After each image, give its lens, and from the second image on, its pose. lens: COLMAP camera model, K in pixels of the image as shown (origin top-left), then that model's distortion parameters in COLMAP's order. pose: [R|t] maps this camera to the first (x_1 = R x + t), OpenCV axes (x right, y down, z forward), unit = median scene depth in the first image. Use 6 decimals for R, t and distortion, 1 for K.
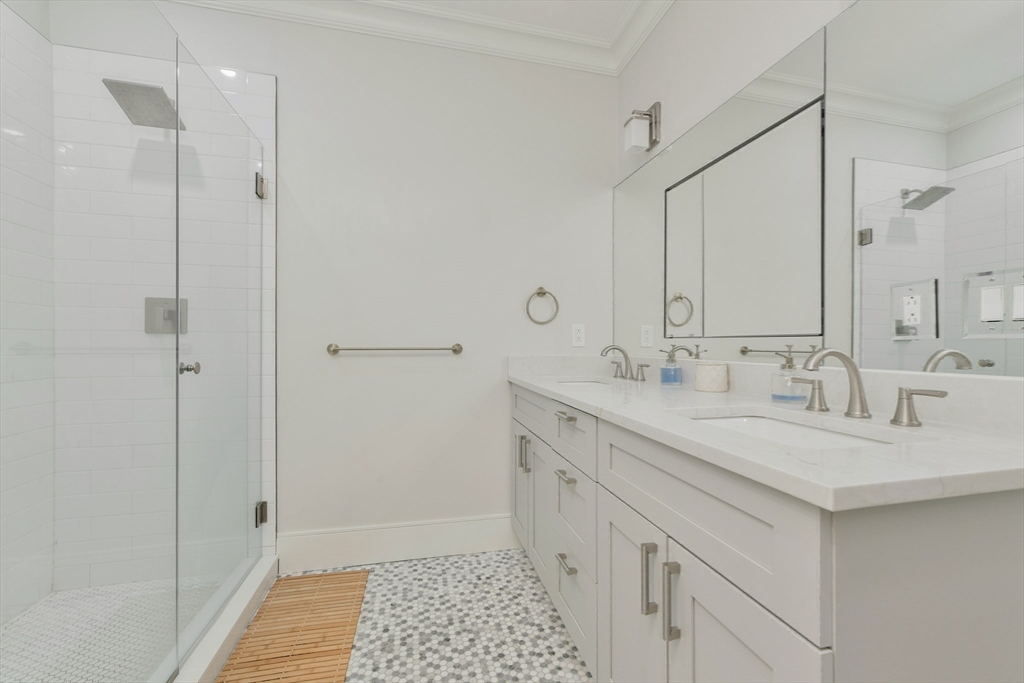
lens RADIAL K [[416.4, 0, 512.2], [0, 416.4, 345.1], [0, 0, 1]] dist [0.004712, 0.001291]
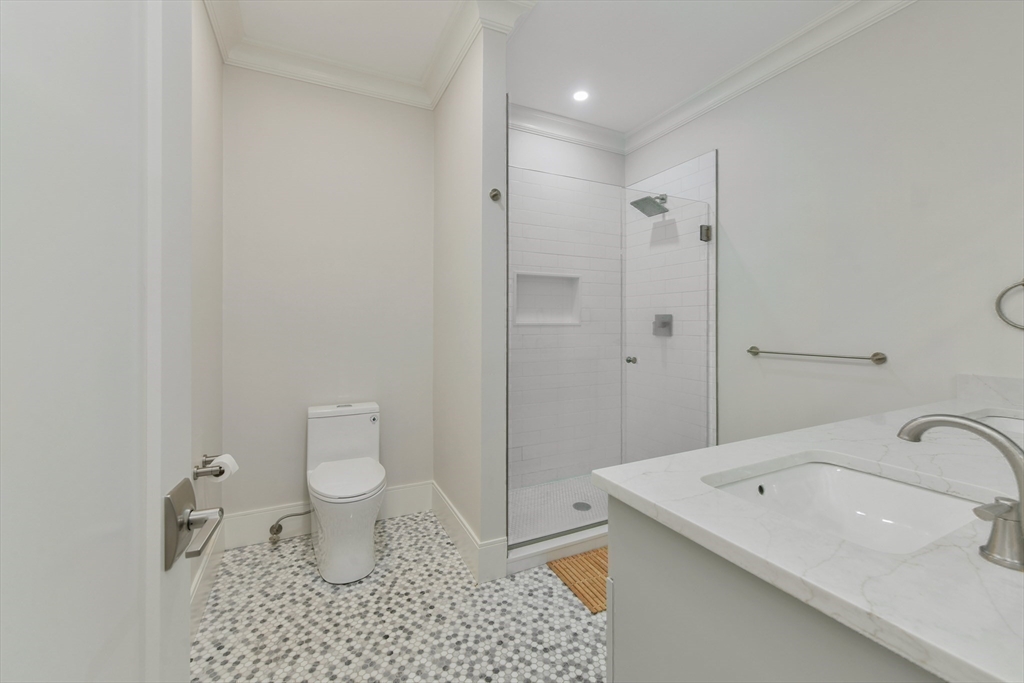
lens RADIAL K [[416.4, 0, 534.1], [0, 416.4, 321.9], [0, 0, 1]] dist [0.004712, 0.001291]
pose [[0.258206, -0.002571, -0.966086, 0.622101], [-0.004249, 0.999984, -0.003797, -0.073076], [0.966080, 0.005085, 0.258191, 0.078811]]
